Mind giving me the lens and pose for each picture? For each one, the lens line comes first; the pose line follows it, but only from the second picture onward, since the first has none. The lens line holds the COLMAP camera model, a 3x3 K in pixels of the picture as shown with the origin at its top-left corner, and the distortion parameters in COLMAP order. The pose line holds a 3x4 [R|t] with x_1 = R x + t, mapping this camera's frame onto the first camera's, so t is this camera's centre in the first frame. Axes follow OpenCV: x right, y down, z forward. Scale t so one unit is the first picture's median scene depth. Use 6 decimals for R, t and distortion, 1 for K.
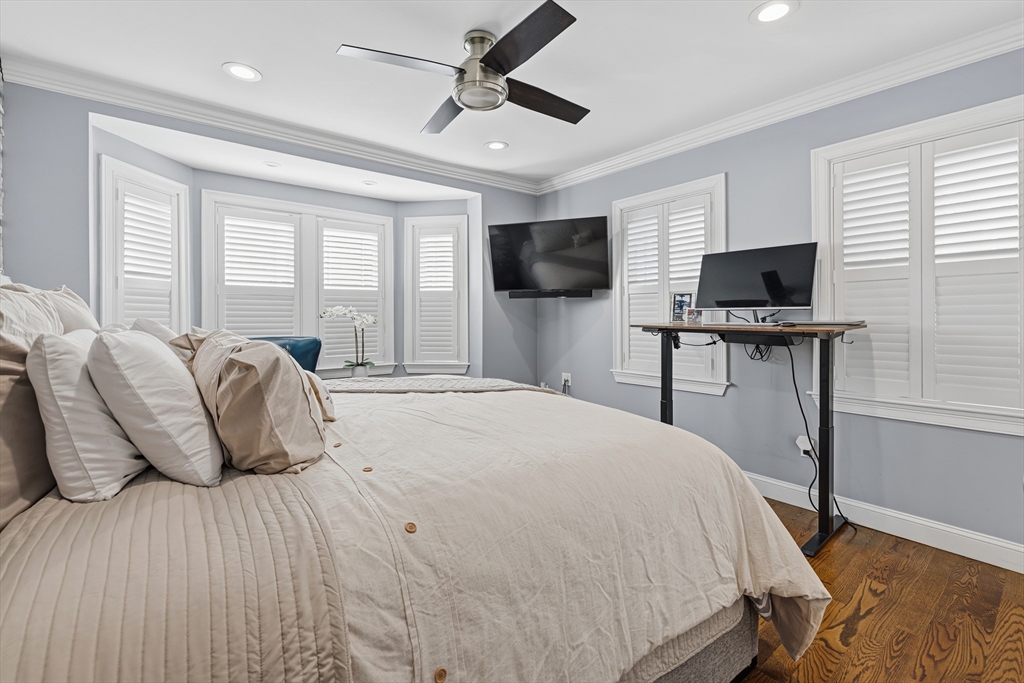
lens RADIAL K [[444.3, 0, 518.0], [0, 444.3, 333.8], [0, 0, 1]] dist [0.000876, -0.000153]
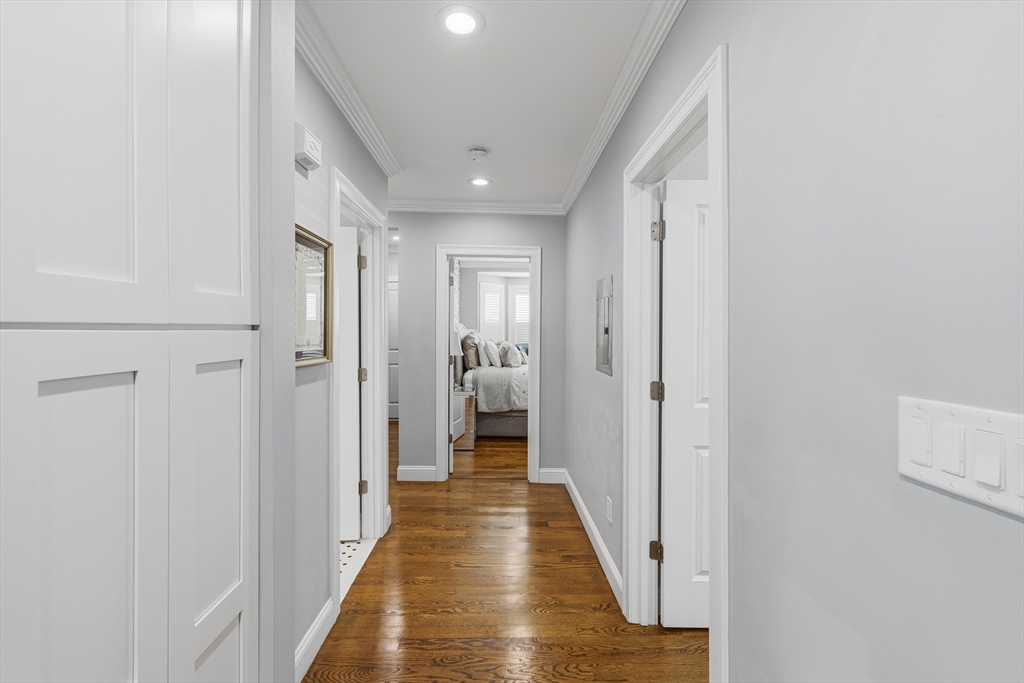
lens RADIAL K [[444.3, 0, 518.0], [0, 444.3, 333.8], [0, 0, 1]] dist [0.000876, -0.000153]
pose [[0.809454, 0.012776, -0.587044, 2.762113], [-0.027508, 0.999491, -0.016177, -0.015550], [0.586538, 0.029243, 0.809394, -3.394904]]
